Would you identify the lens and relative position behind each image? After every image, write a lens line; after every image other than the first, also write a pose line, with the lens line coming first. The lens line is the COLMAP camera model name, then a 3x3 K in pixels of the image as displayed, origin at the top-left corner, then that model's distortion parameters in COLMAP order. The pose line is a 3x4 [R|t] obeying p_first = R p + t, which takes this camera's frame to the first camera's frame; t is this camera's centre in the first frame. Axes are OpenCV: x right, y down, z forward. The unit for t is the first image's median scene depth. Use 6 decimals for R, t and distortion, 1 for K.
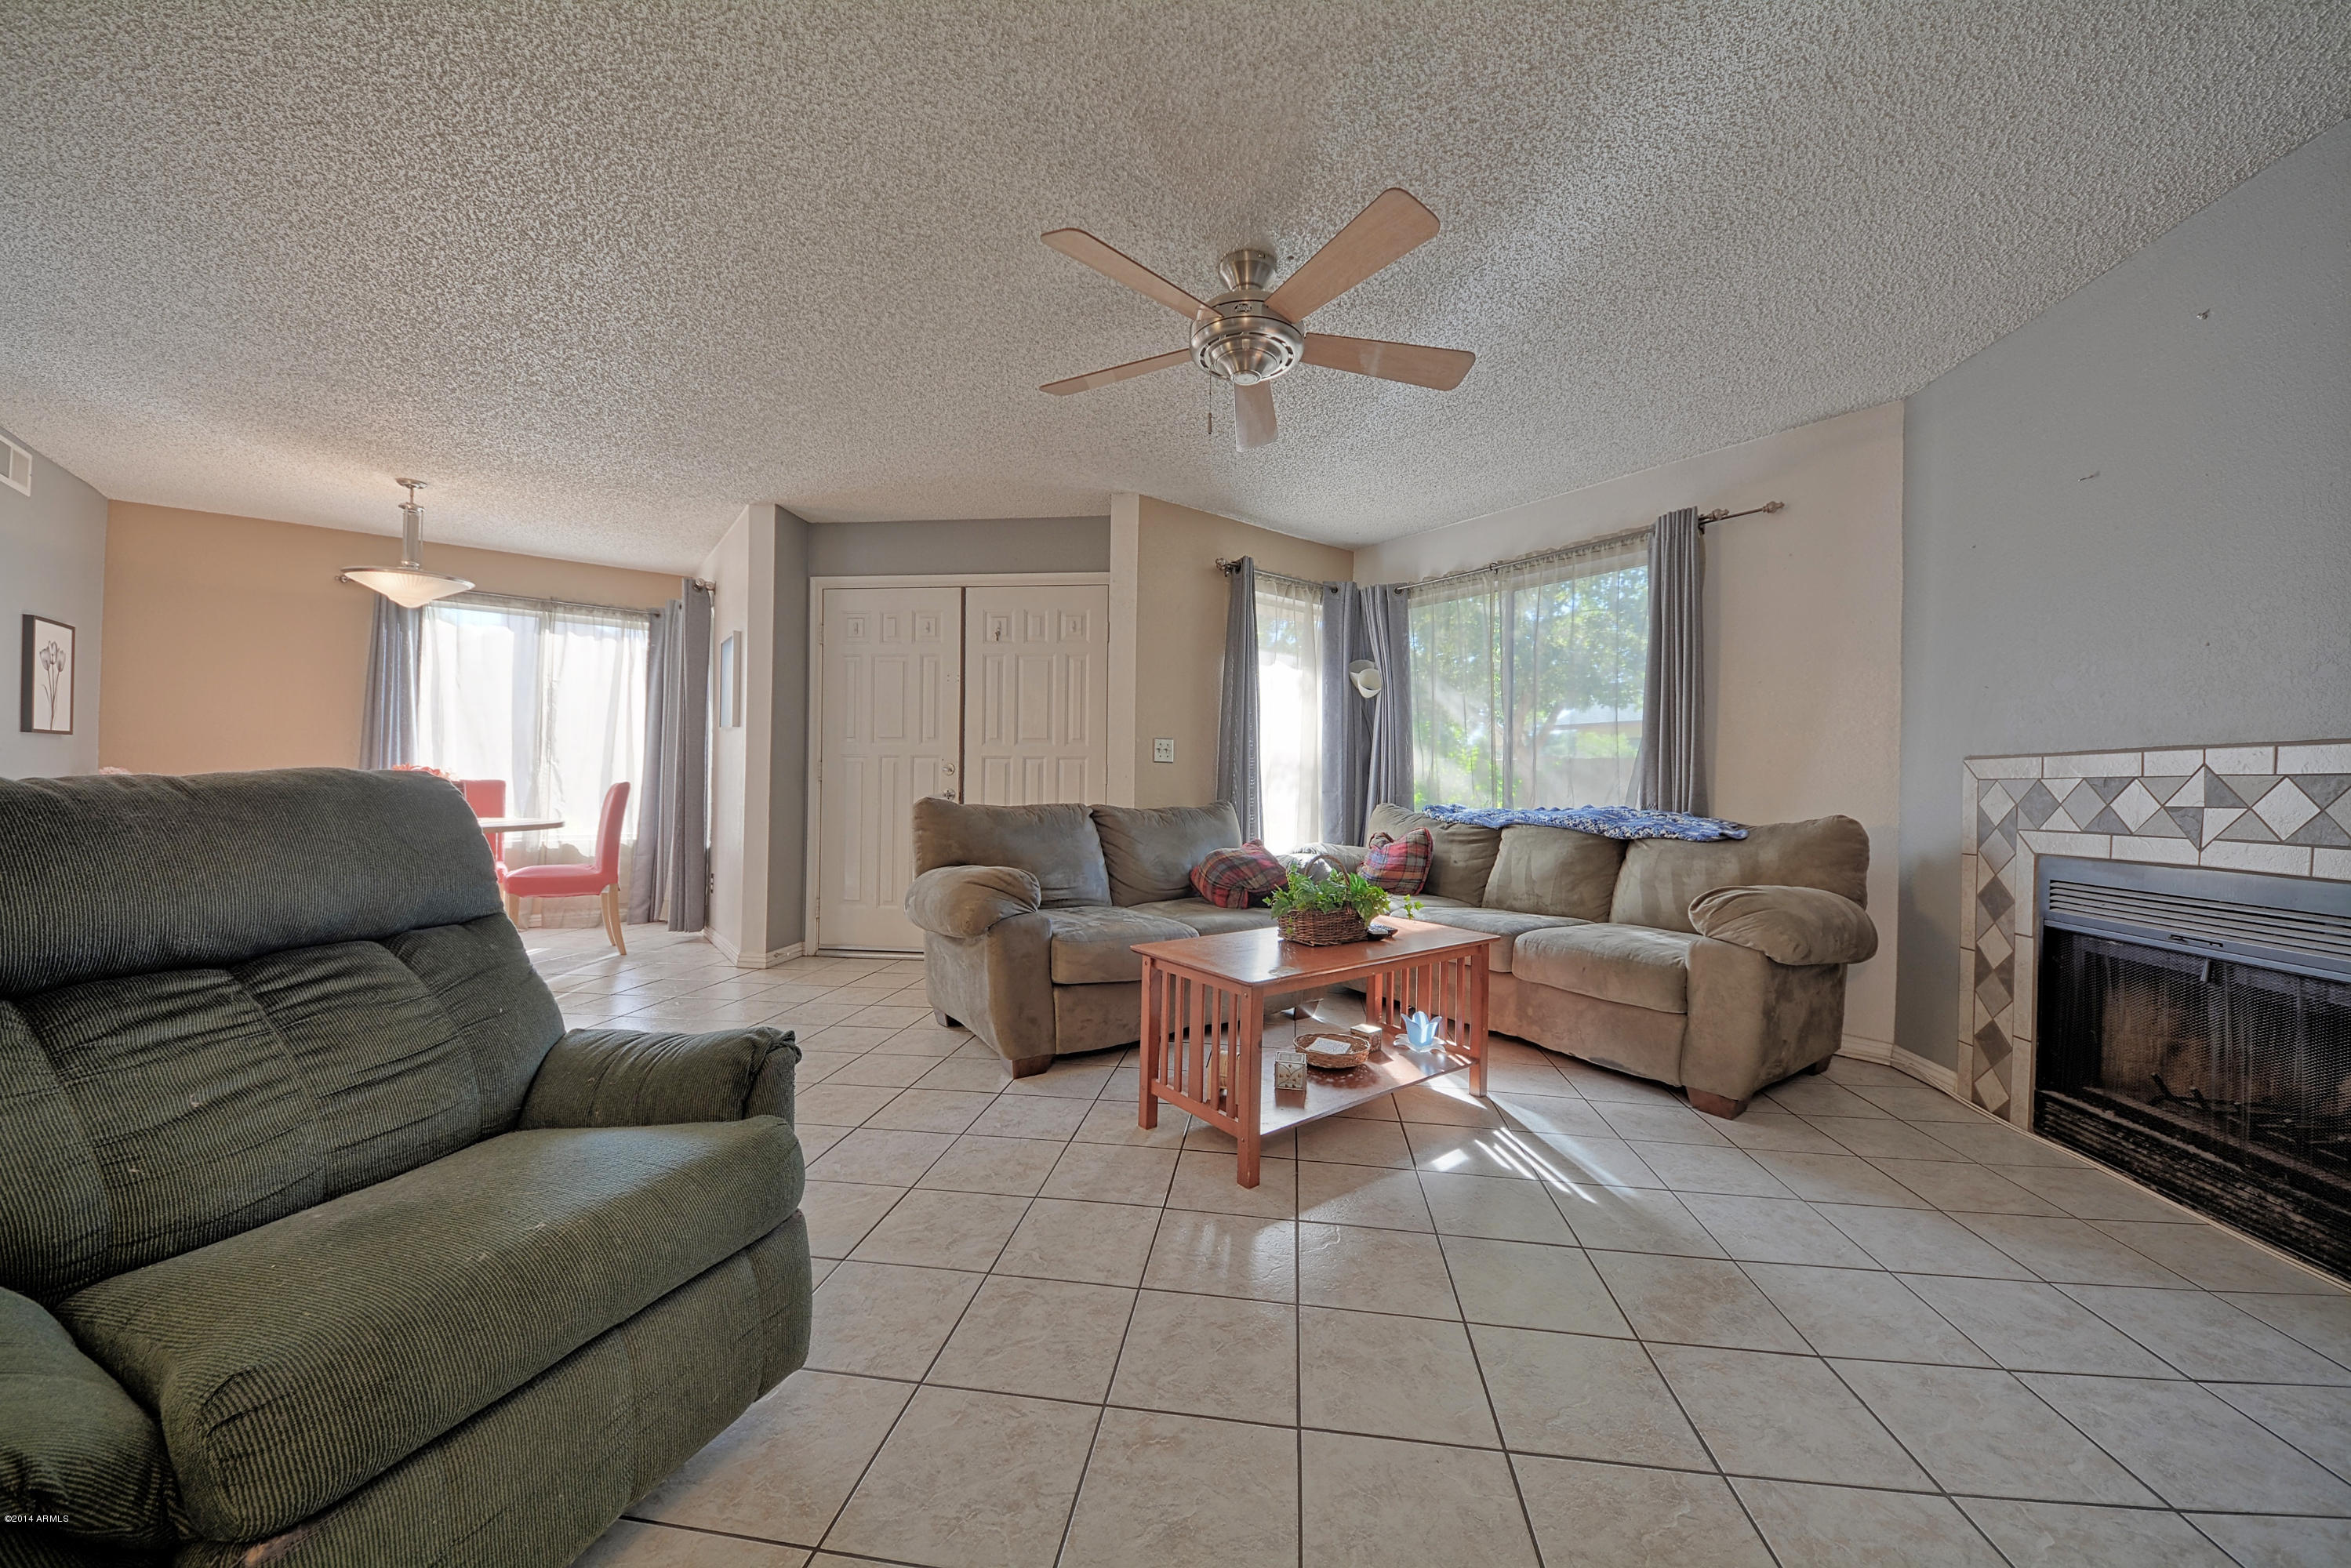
lens RADIAL K [[838.2, 0, 1189.8], [0, 838.2, 781.8], [0, 0, 1]] dist [0.000034, -0.000080]
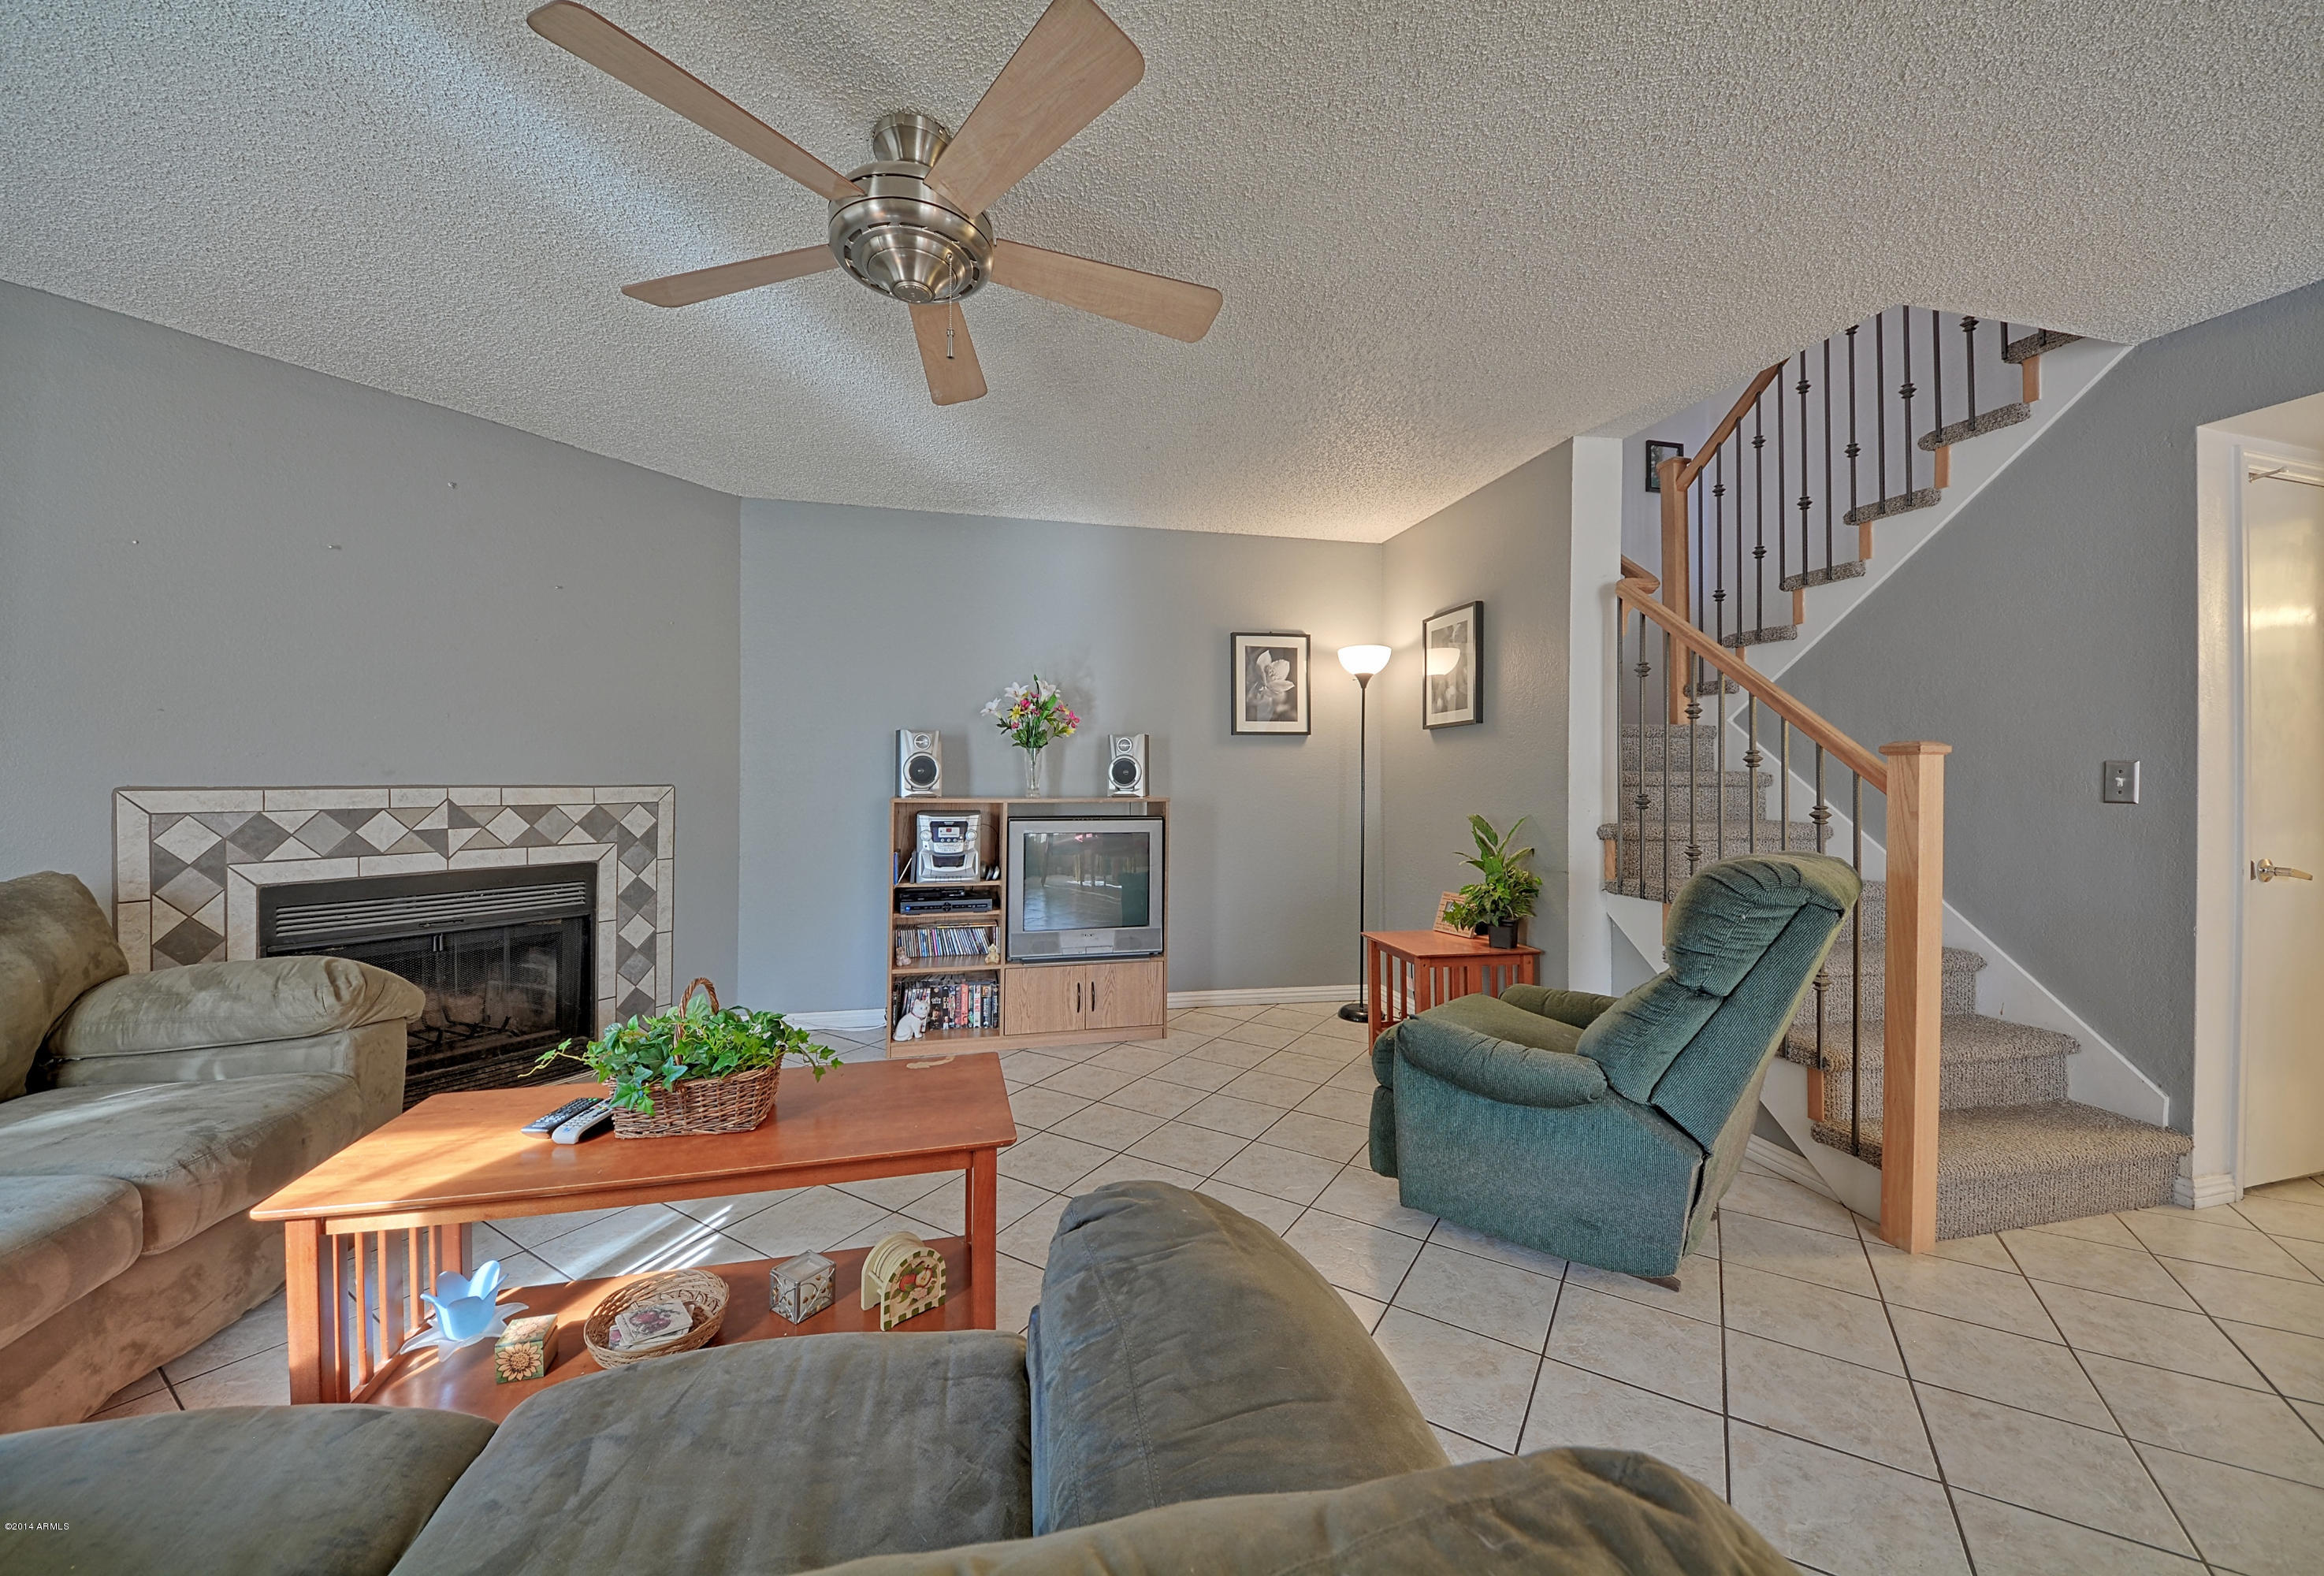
lens RADIAL K [[868.3, 0, 1169.4], [0, 868.3, 777.9], [0, 0, 1]] dist [0.000946, -0.010431]
pose [[-0.914492, -0.020017, 0.404109, -0.421557], [-0.020176, 0.999789, 0.003866, -0.071052], [-0.404101, -0.004618, -0.914703, 1.512907]]
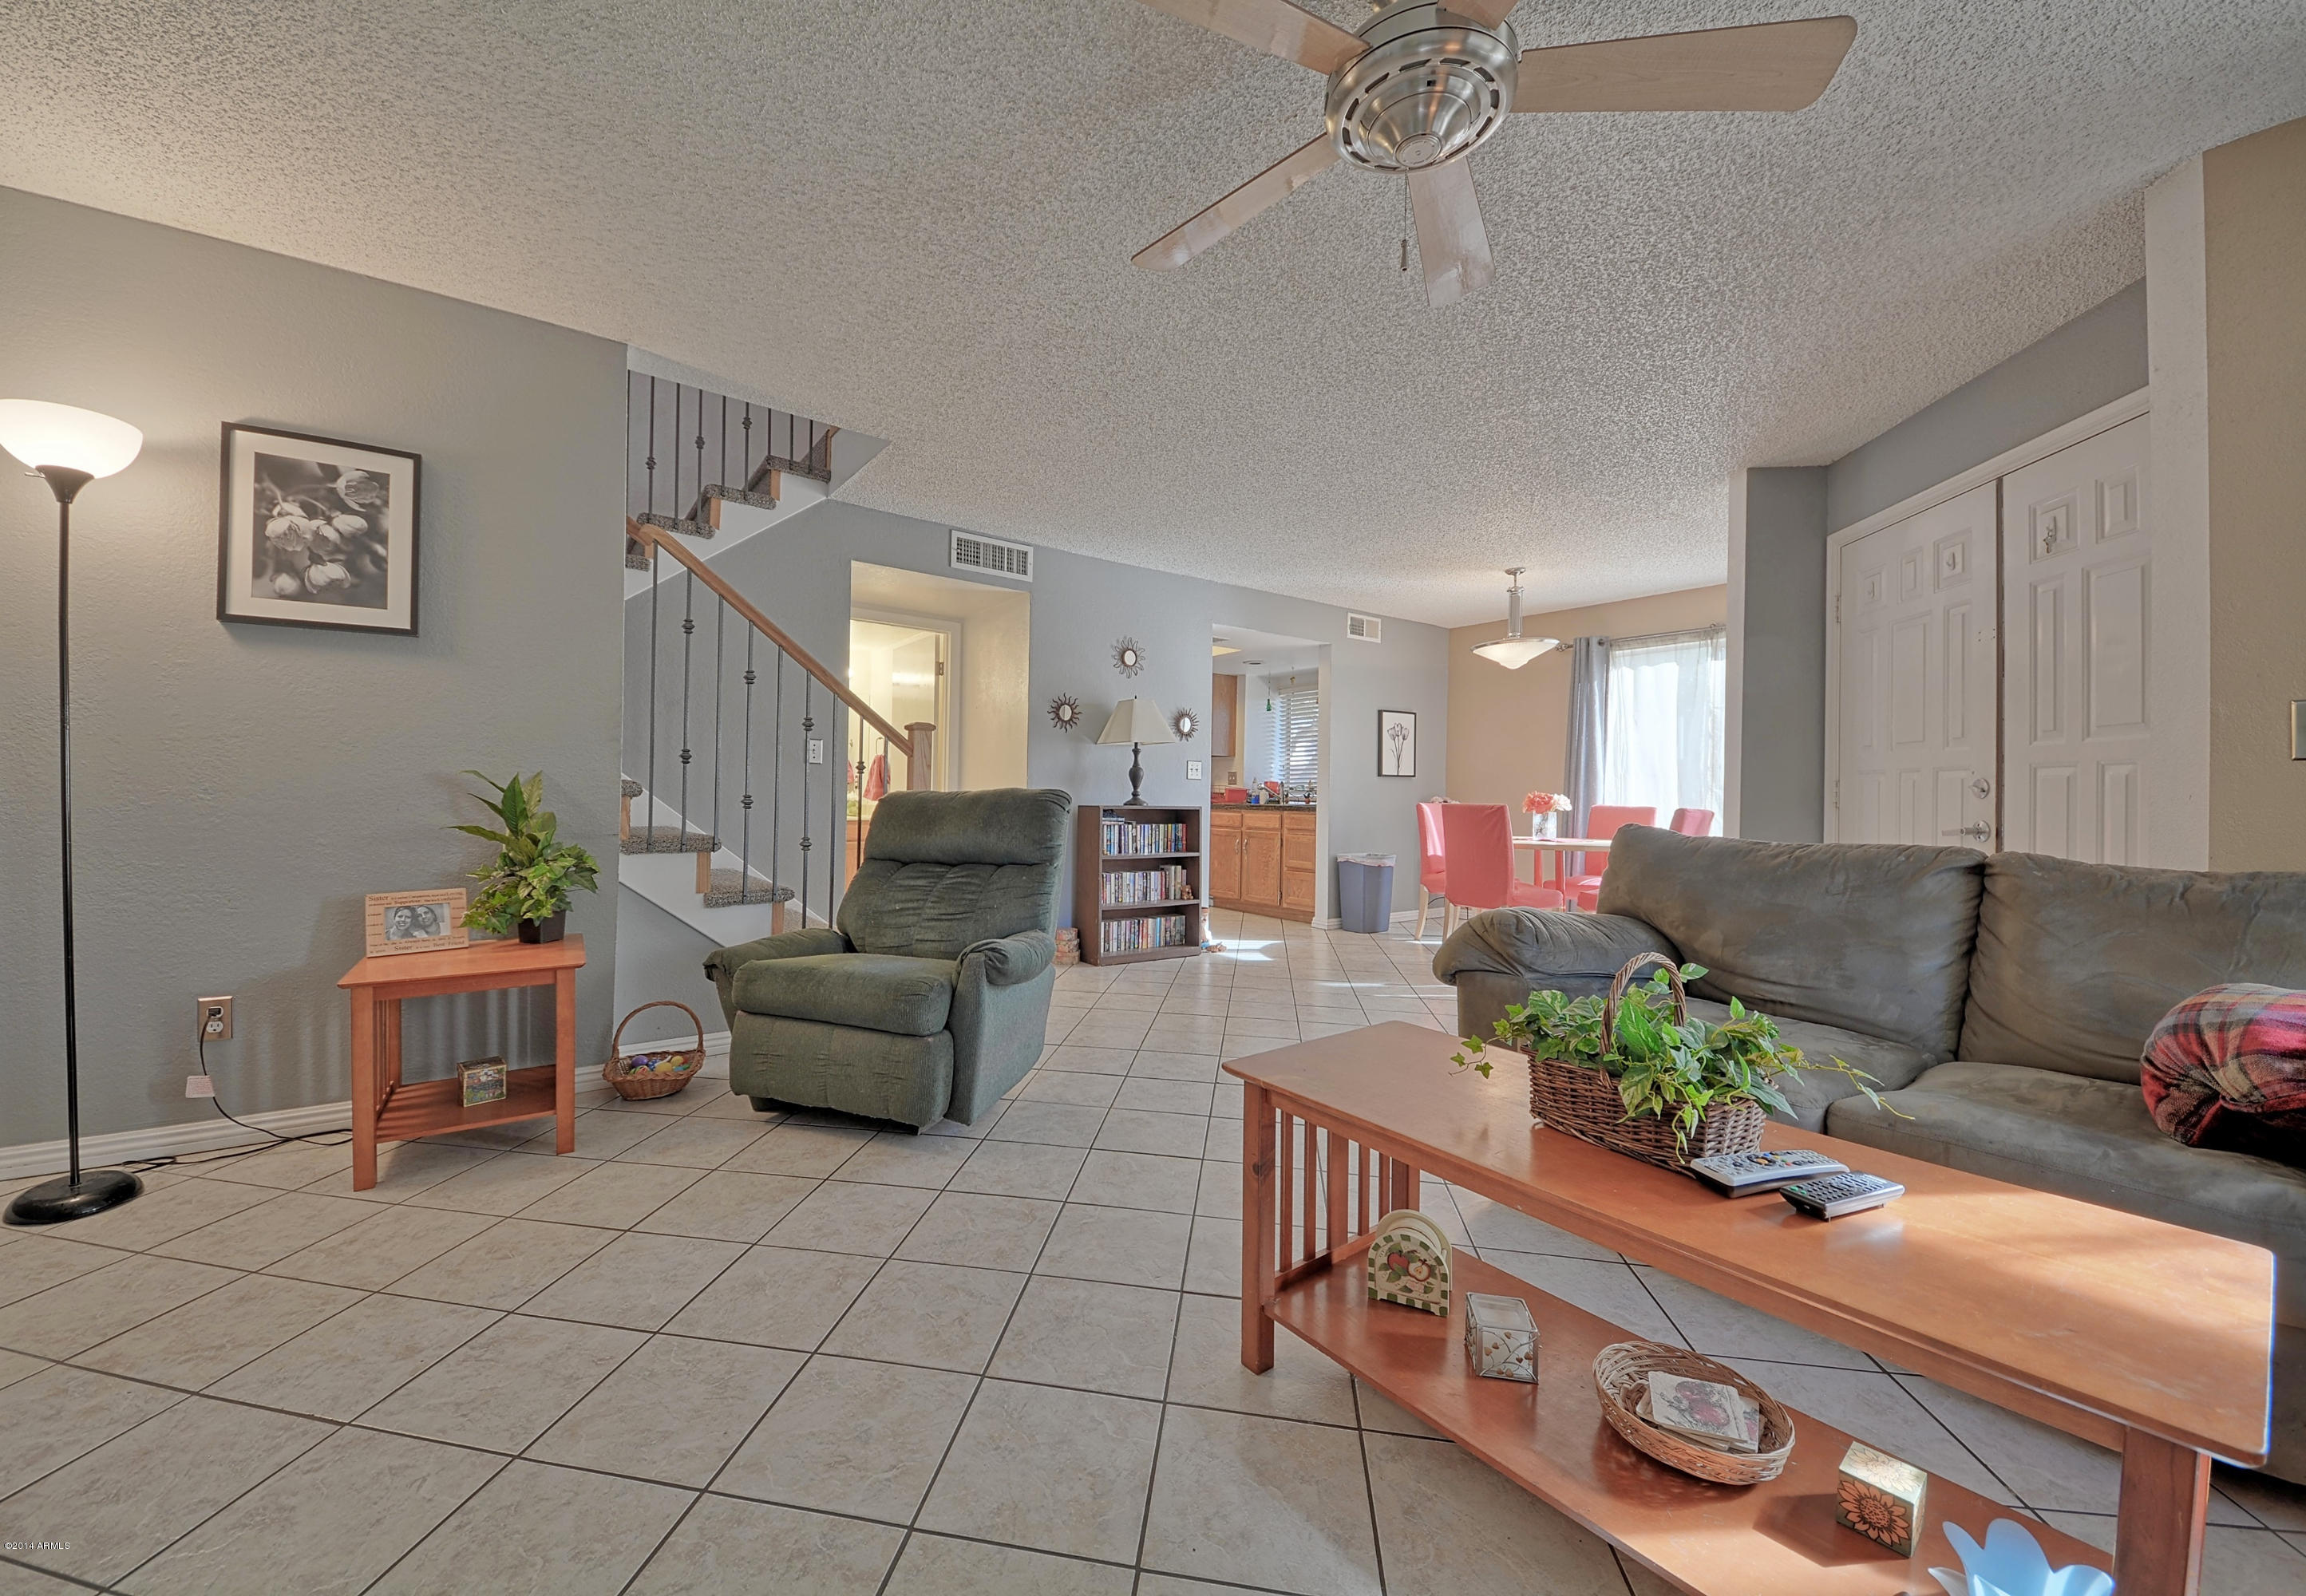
lens RADIAL K [[855.8, 0, 1086.0], [0, 855.8, 782.9], [0, 0, 1]] dist [0.010130, 0.000027]
pose [[-0.064583, -0.023597, -0.997633, 0.682695], [-0.018949, 0.999569, -0.022416, 0.010084], [0.997732, 0.017457, -0.065003, 0.758305]]
